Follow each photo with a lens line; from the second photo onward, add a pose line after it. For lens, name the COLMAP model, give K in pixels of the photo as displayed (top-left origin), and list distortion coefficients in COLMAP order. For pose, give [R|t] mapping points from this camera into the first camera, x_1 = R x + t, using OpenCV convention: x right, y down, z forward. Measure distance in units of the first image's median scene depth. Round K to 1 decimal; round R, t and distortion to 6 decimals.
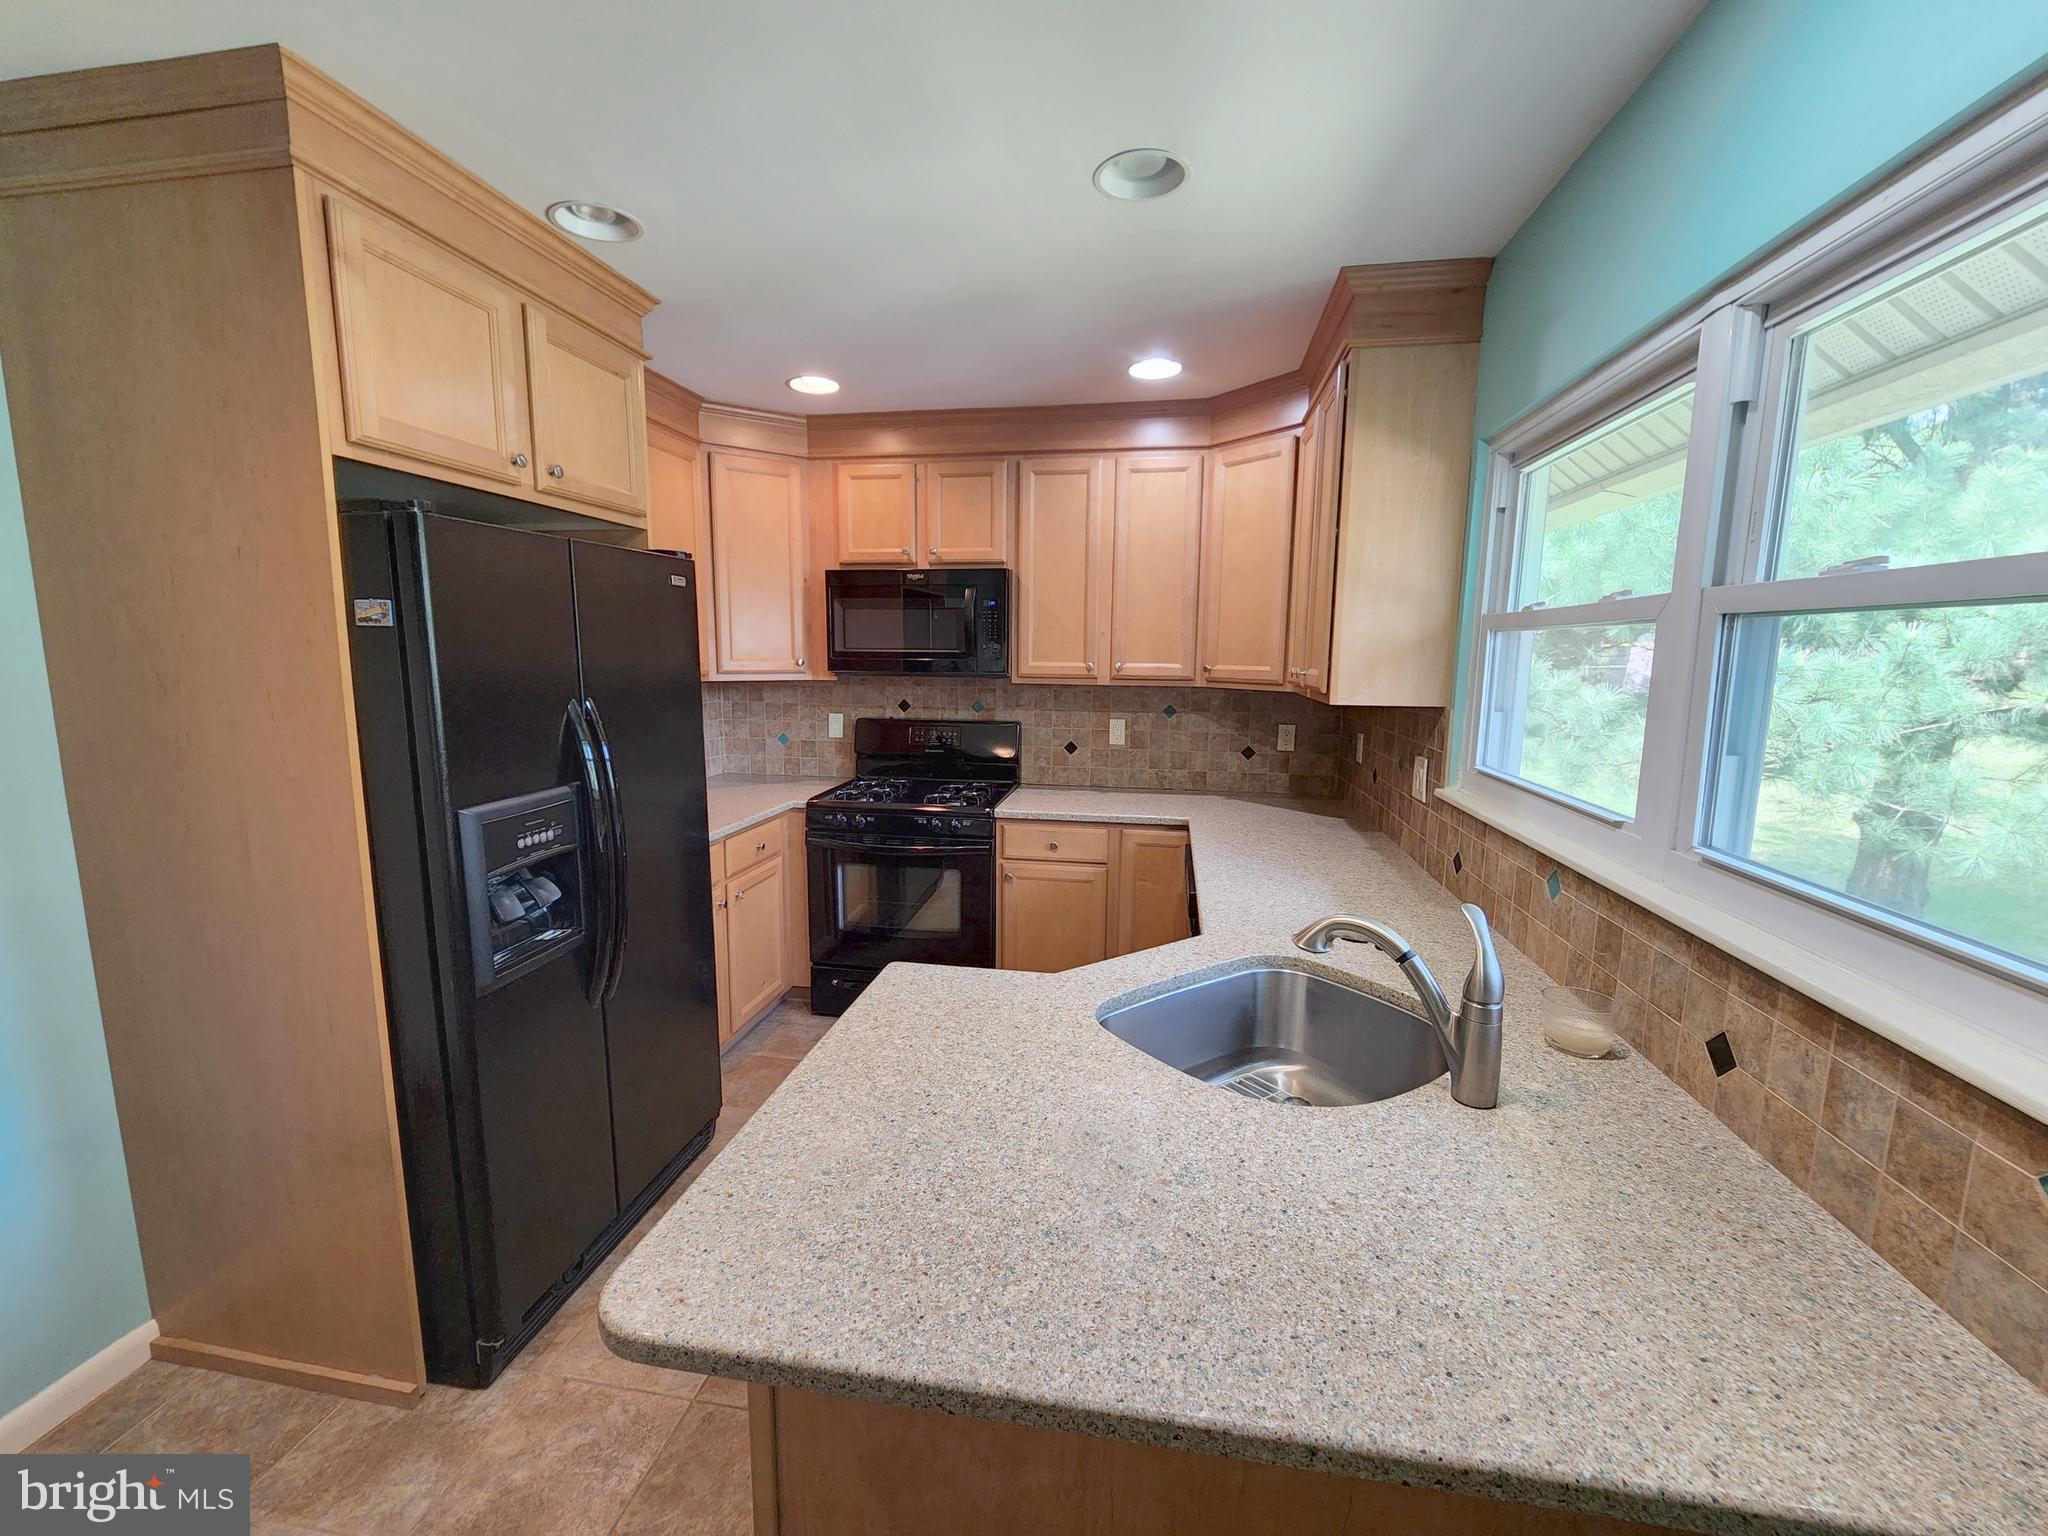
lens RADIAL K [[836.6, 0, 1023.5], [0, 836.6, 771.1], [0, 0, 1]] dist [-0.000062, 0.001055]
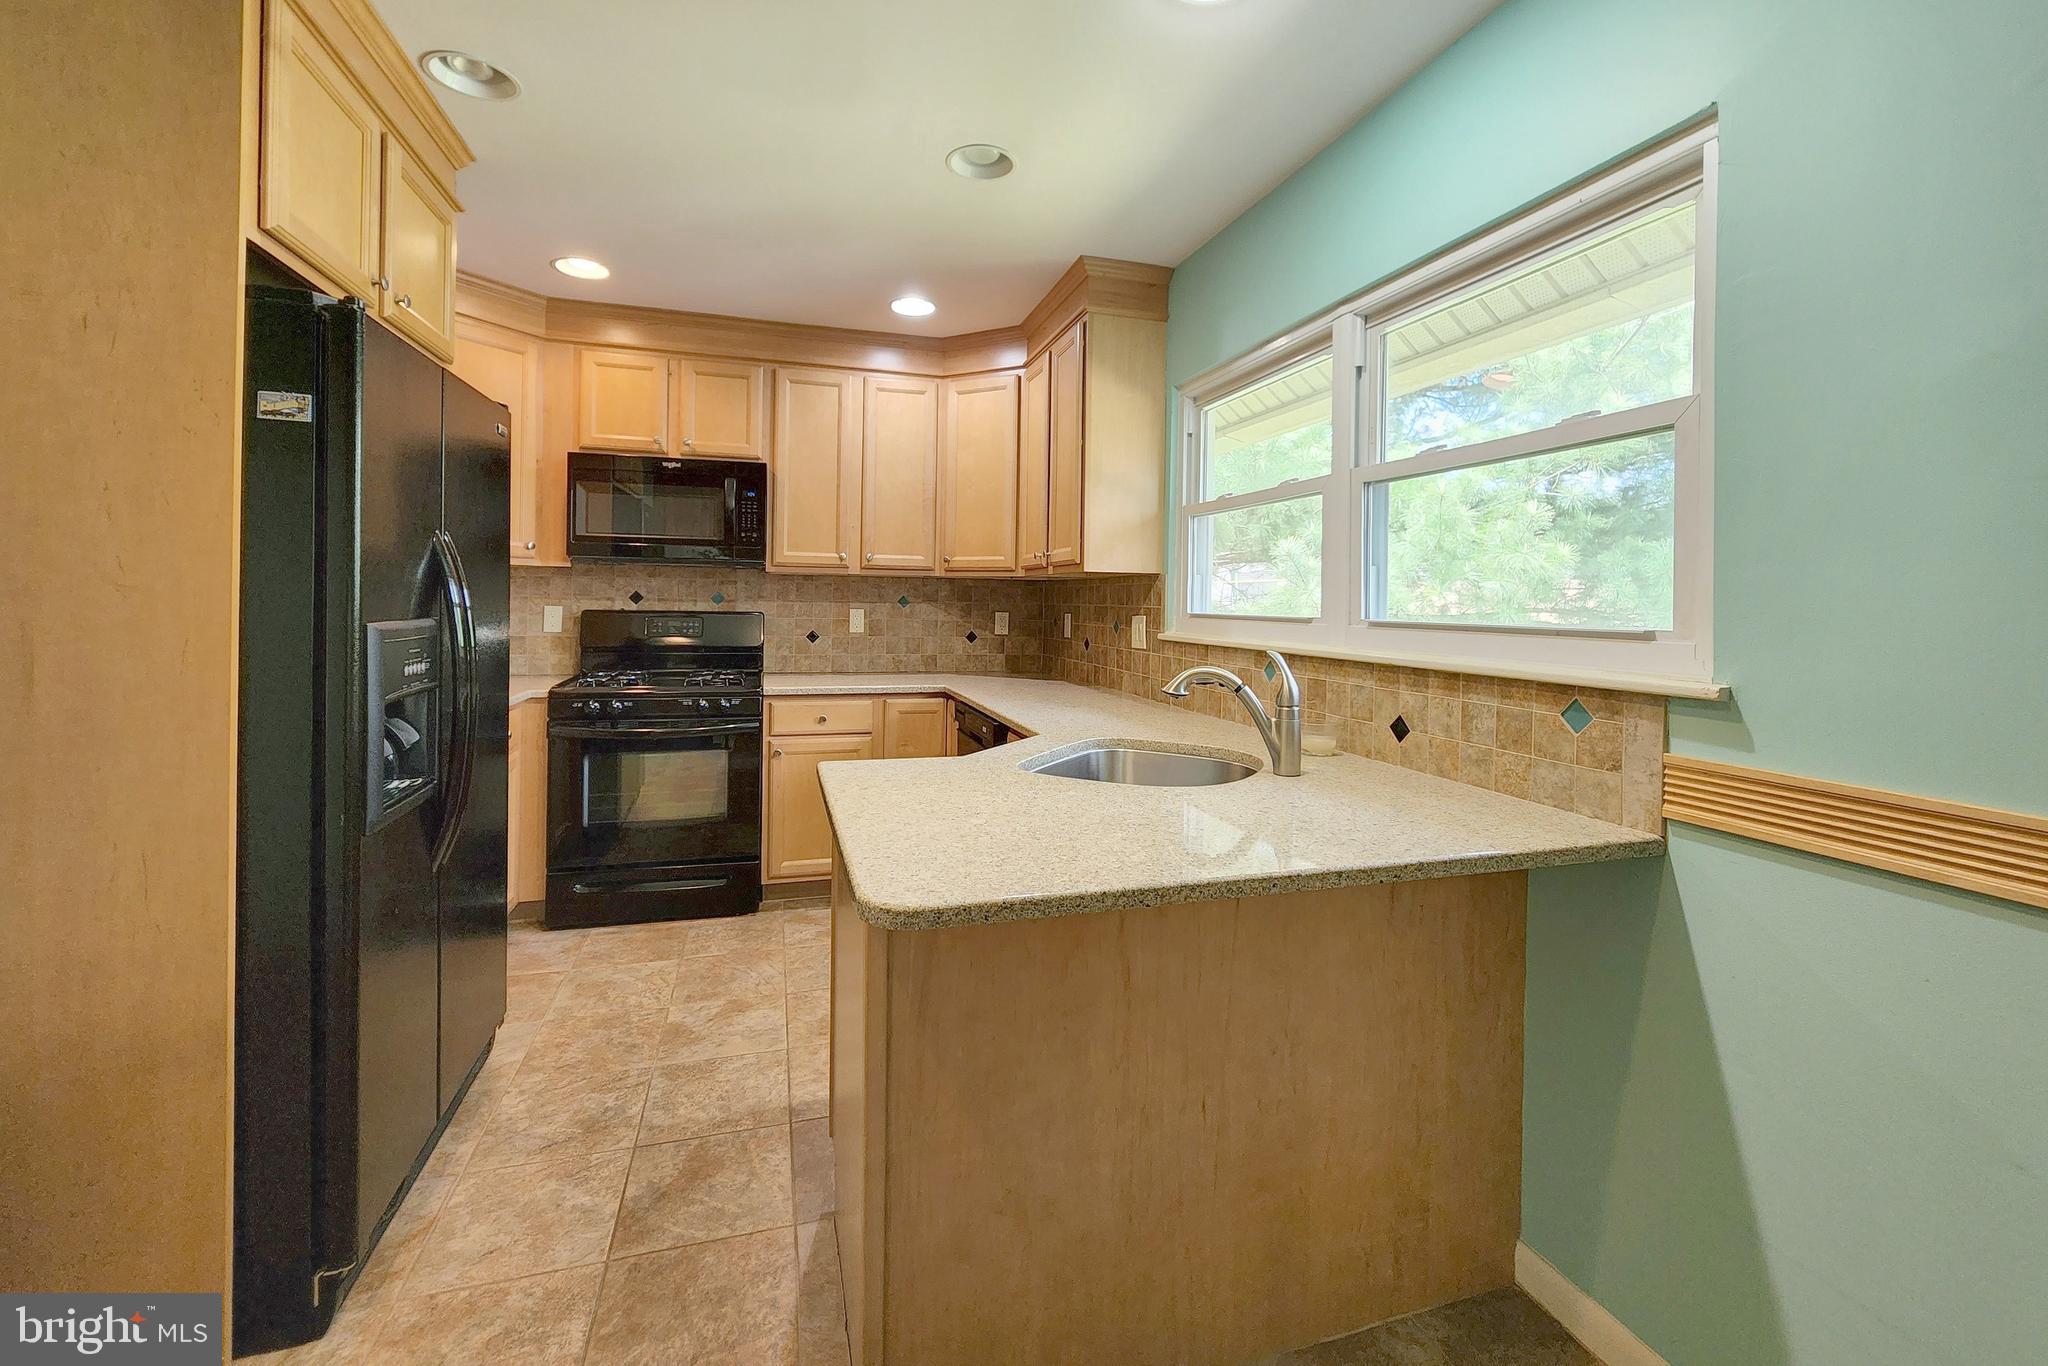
lens RADIAL K [[841.2, 0, 1013.7], [0, 841.2, 602.1], [0, 0, 1]] dist [0.000814, -0.000377]
pose [[0.897000, 0.004878, 0.442004, -0.329663], [0.055683, 0.990727, -0.123936, 0.132713], [-0.438509, 0.135783, 0.888410, -0.109613]]
